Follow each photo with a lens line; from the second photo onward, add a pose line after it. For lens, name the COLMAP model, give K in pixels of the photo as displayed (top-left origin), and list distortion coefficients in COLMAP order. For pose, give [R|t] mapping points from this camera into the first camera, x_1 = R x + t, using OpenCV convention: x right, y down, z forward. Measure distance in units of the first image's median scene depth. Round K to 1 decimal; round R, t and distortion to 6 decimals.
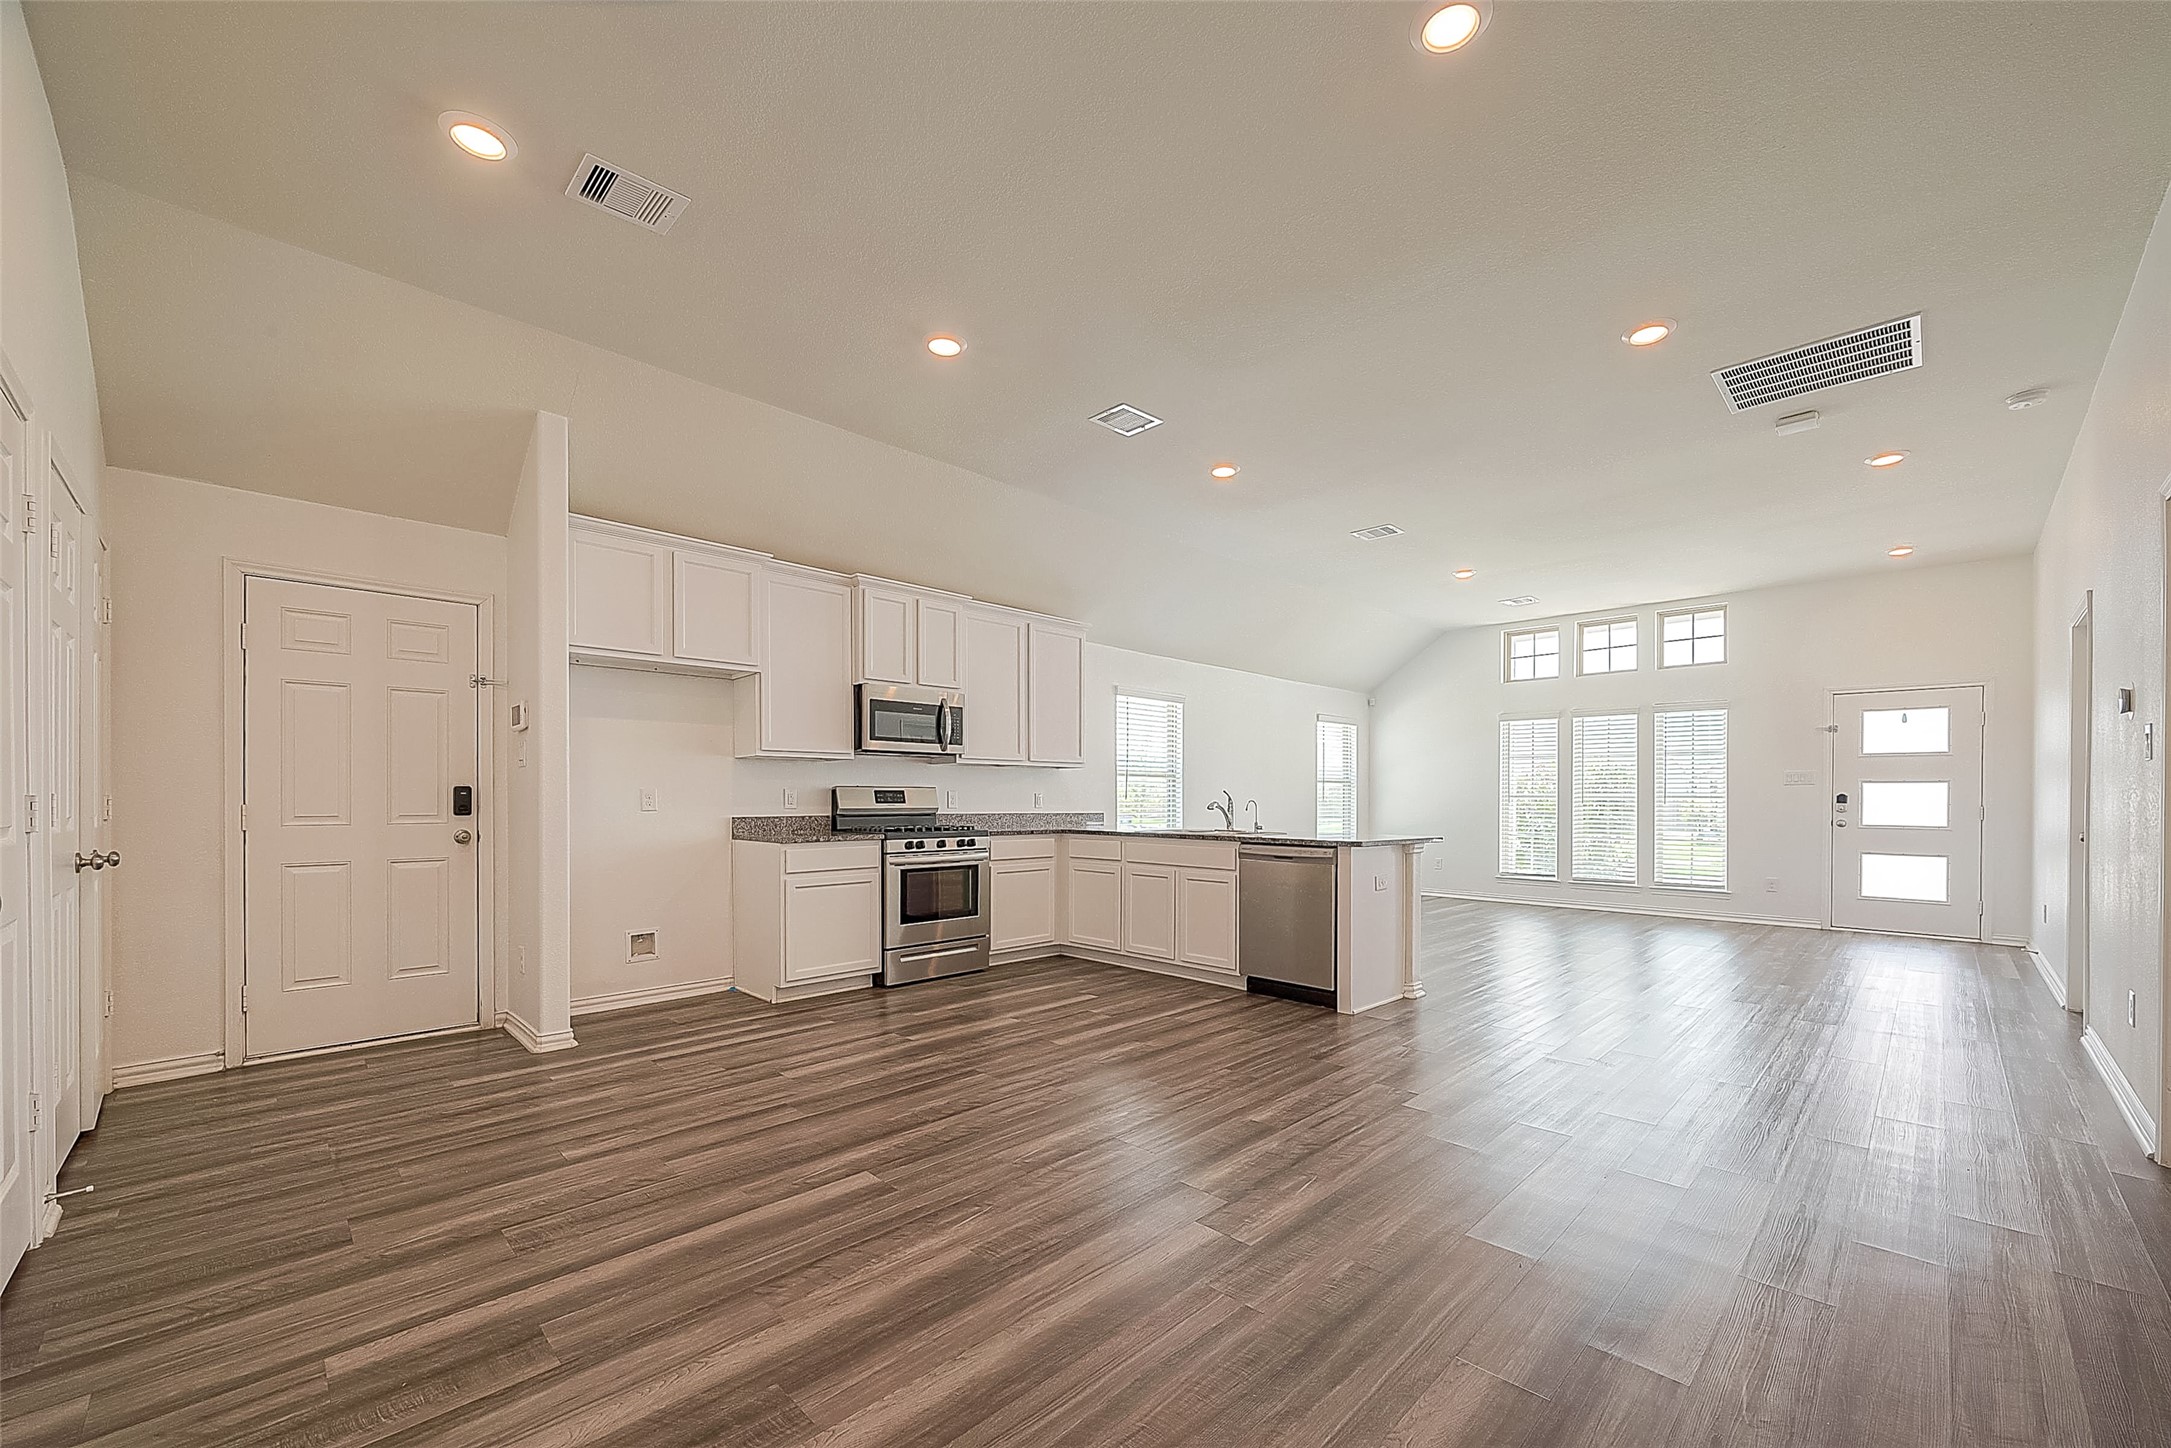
lens RADIAL K [[854.3, 0, 1093.7], [0, 854.3, 793.8], [0, 0, 1]] dist [-0.007435, 0.001337]
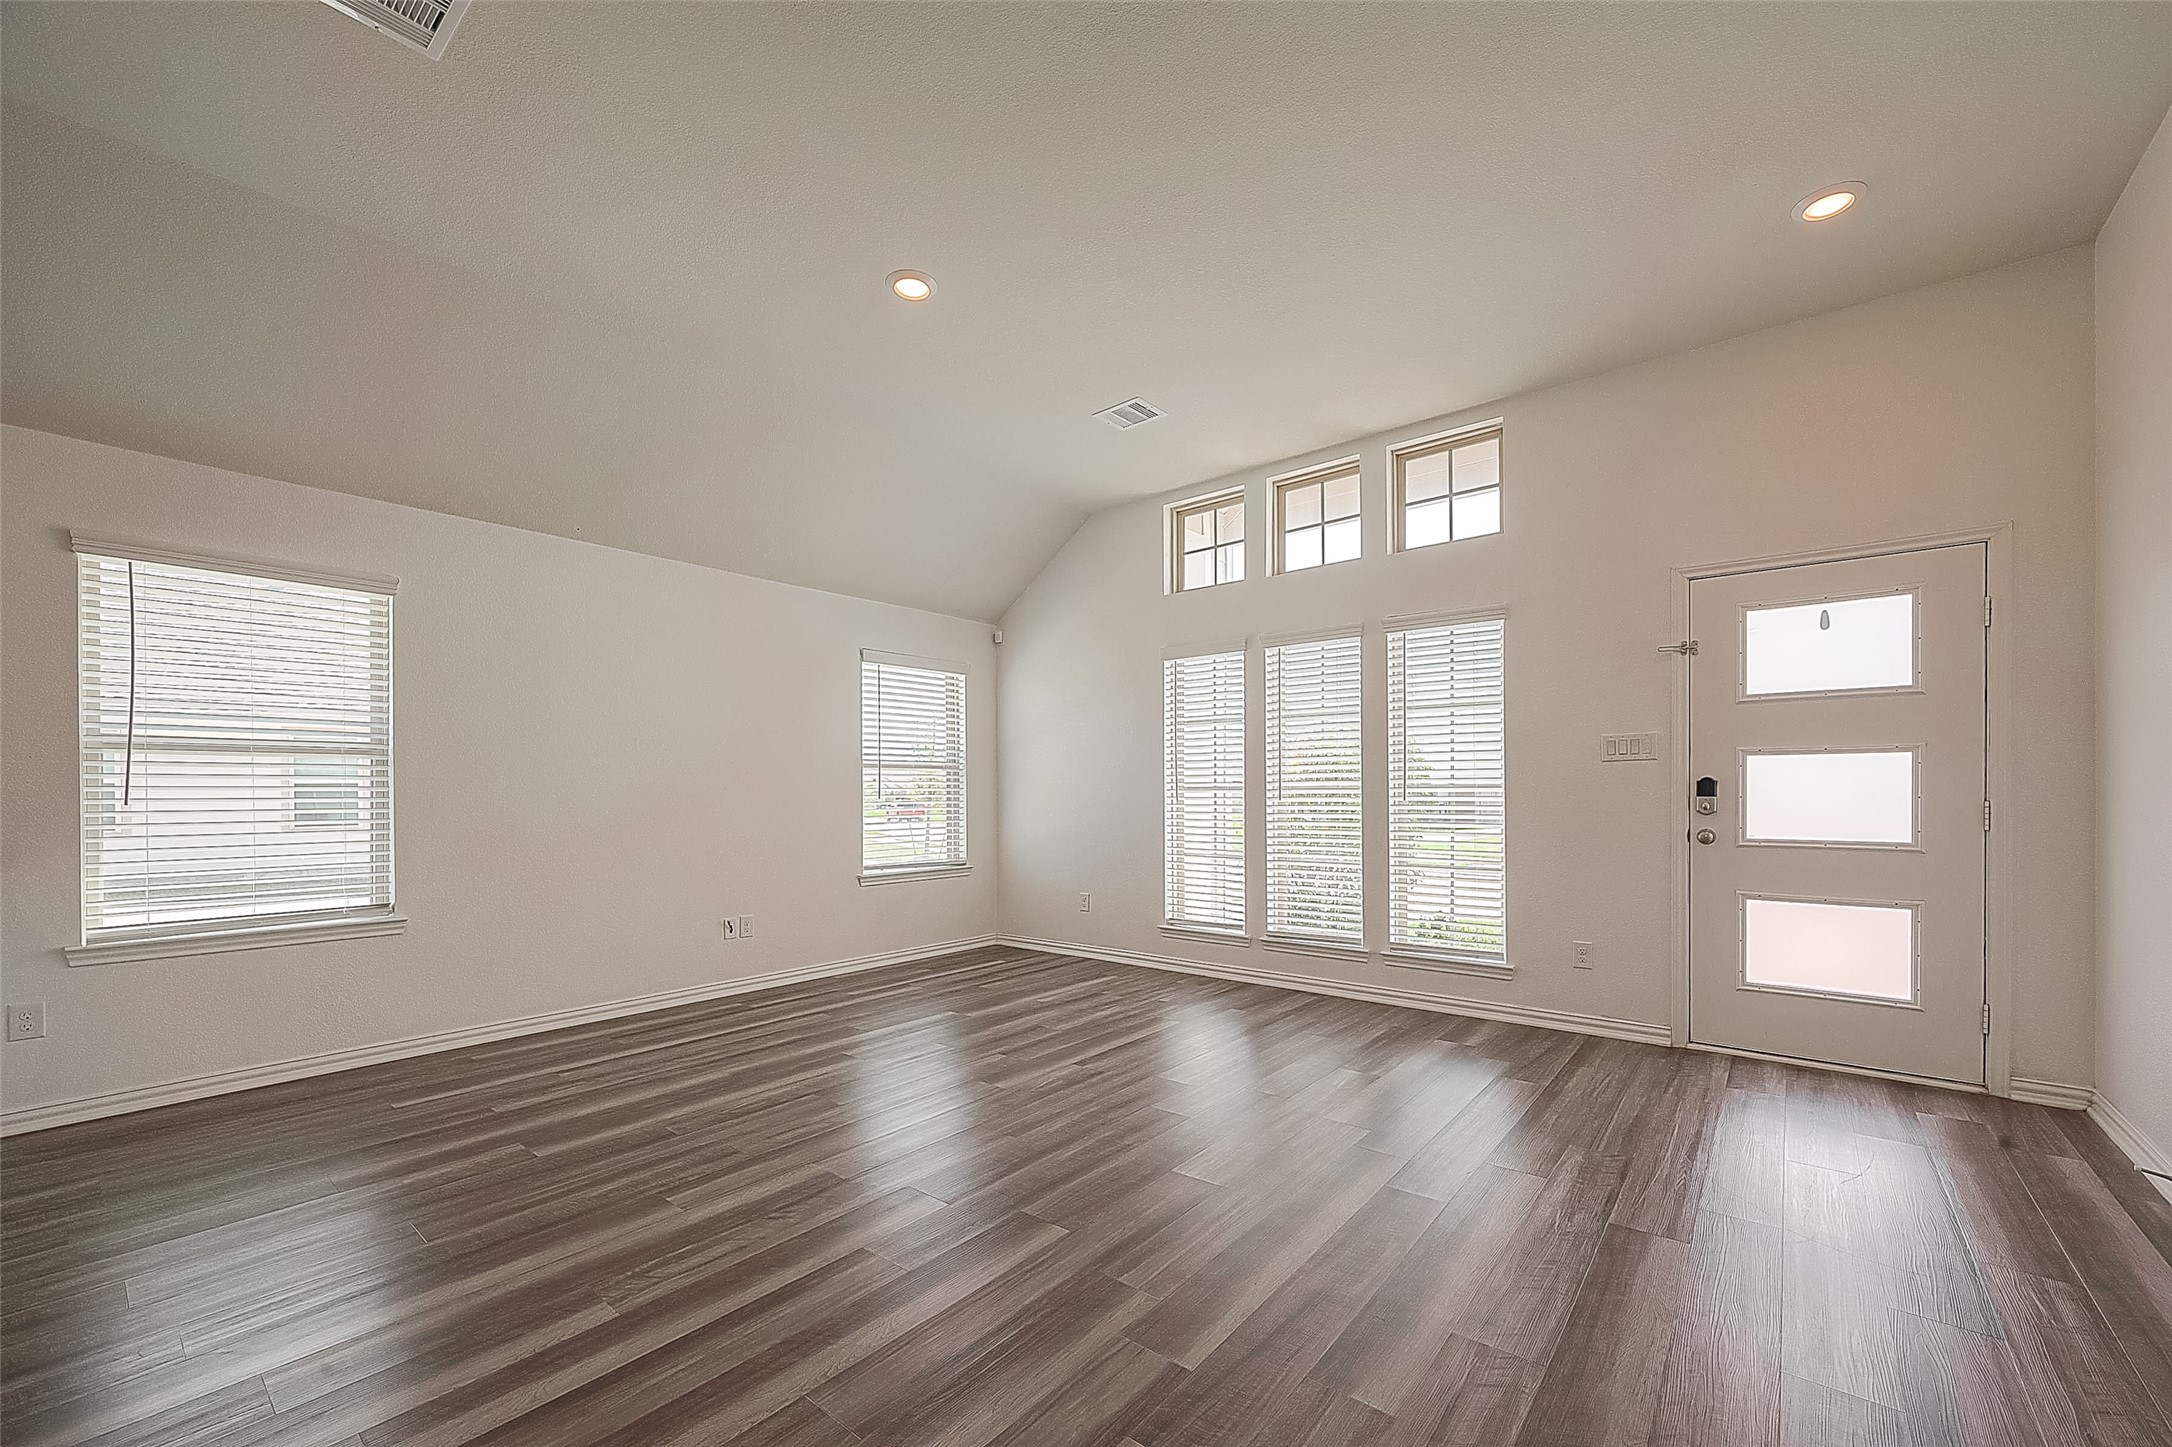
lens RADIAL K [[854.7, 0, 1095.7], [0, 854.7, 789.8], [0, 0, 1]] dist [-0.007435, 0.001337]
pose [[0.995617, -0.009145, 0.093075, 0.611096], [0.009120, 0.999958, 0.000690, 0.004595], [-0.093077, 0.000162, 0.995659, 0.686991]]
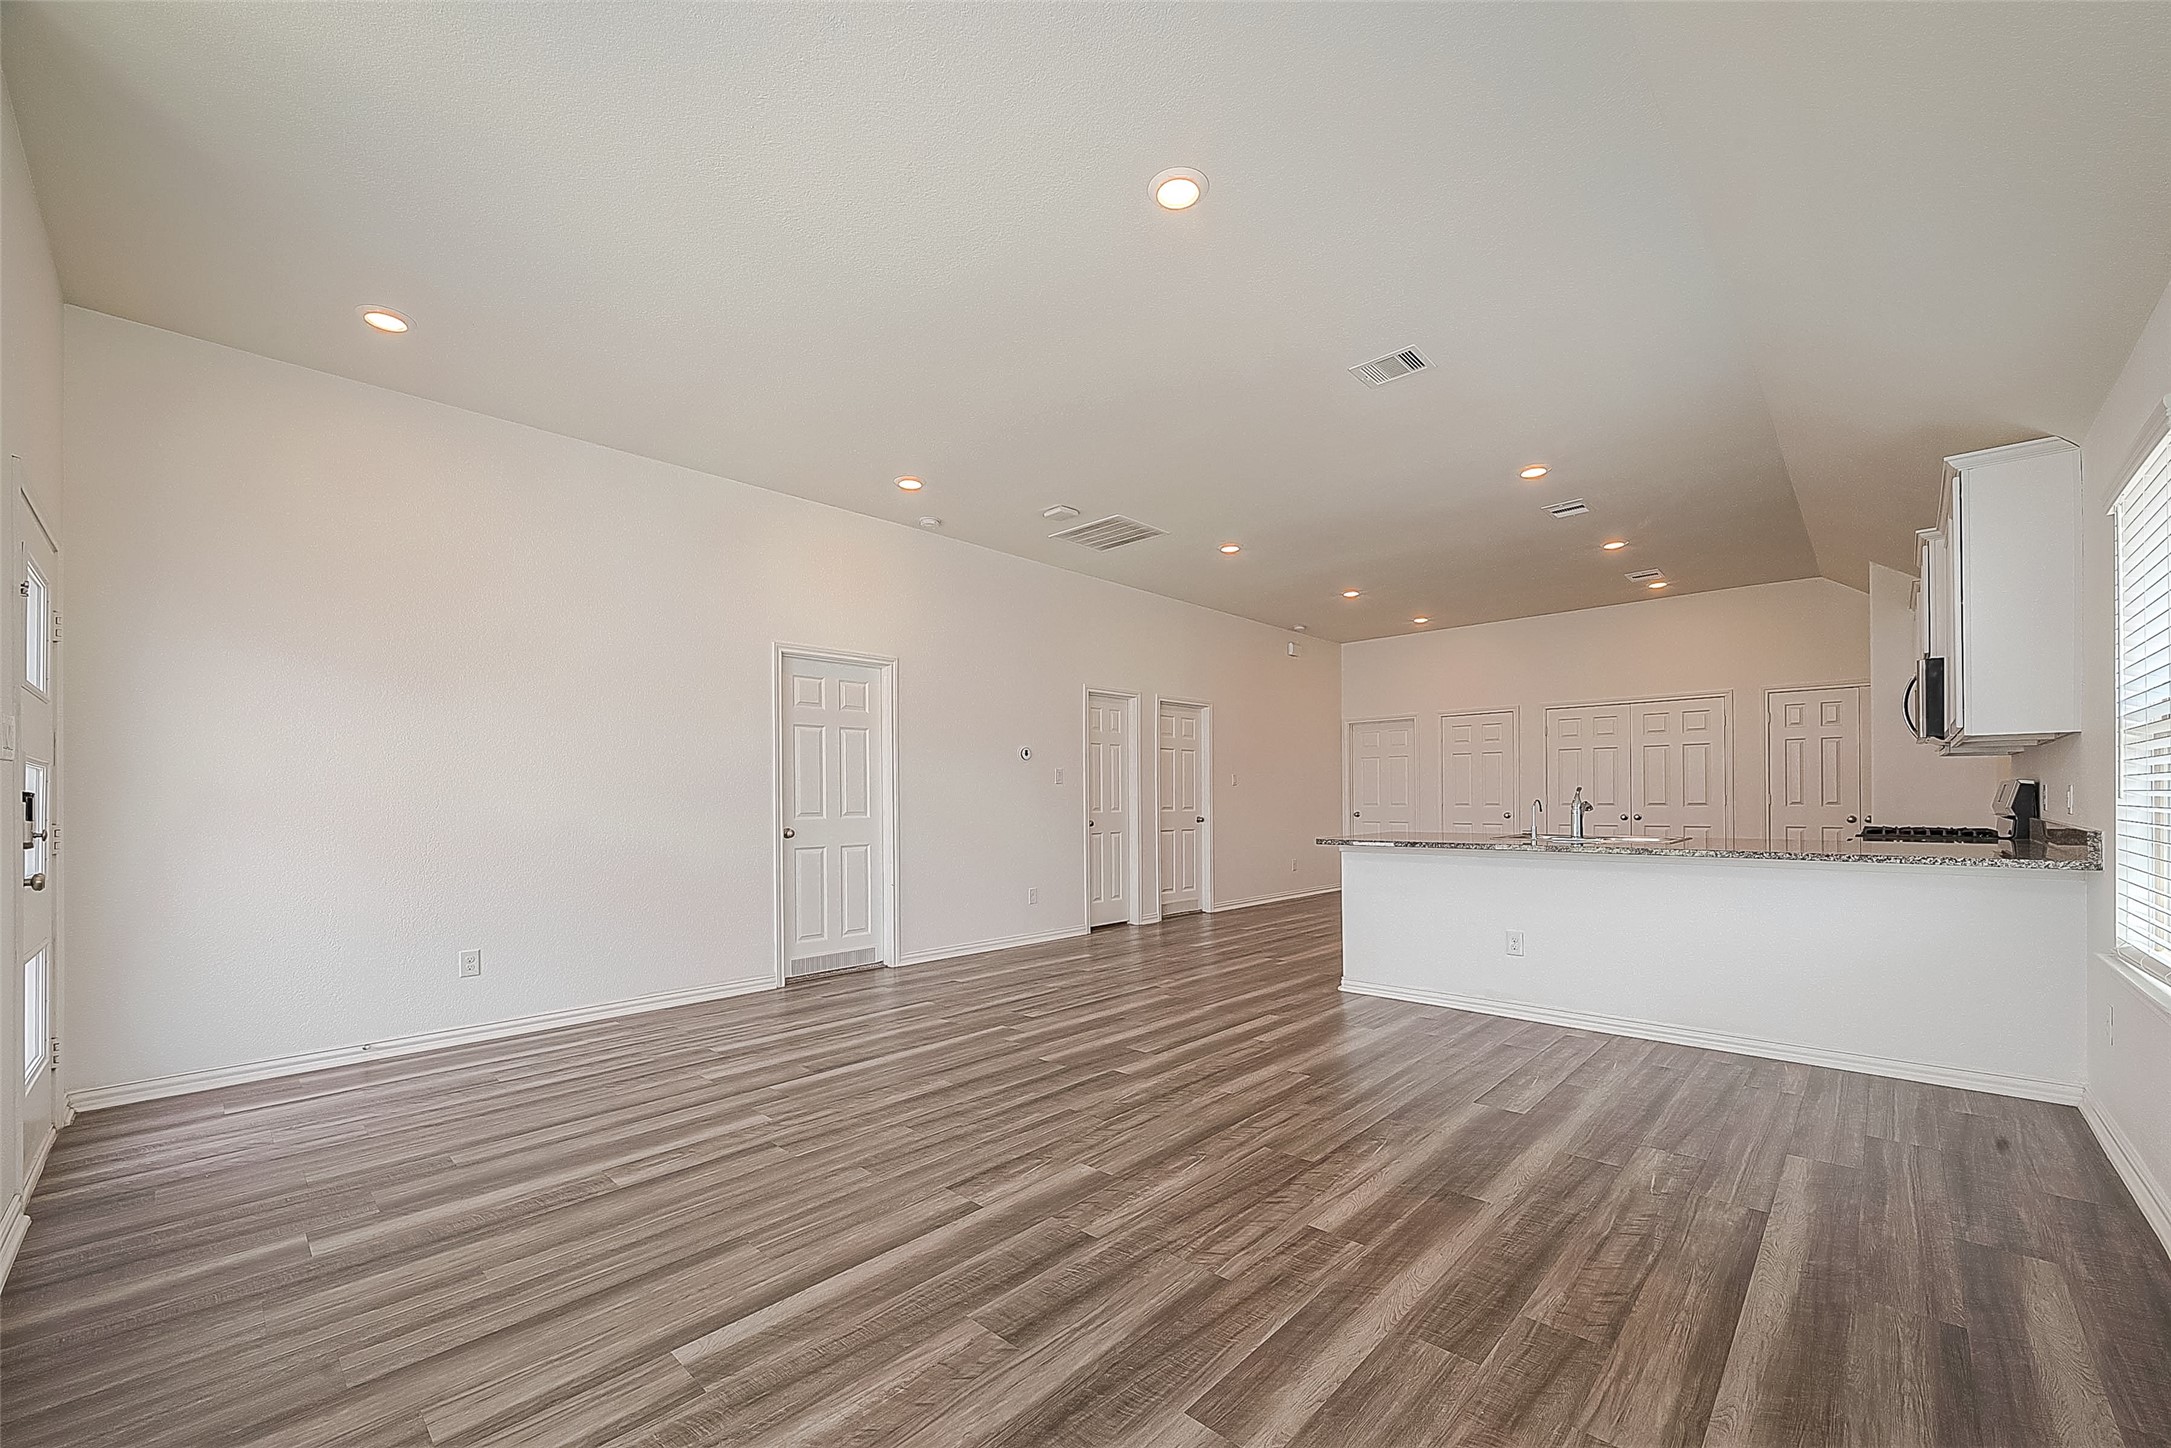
lens RADIAL K [[854.3, 0, 1090.4], [0, 854.3, 803.8], [0, 0, 1]] dist [-0.007435, 0.001337]
pose [[-0.999680, 0.005374, -0.024709, 0.607593], [0.005360, 0.999985, 0.000649, 0.008107], [0.024712, 0.000517, -0.999694, 1.707048]]
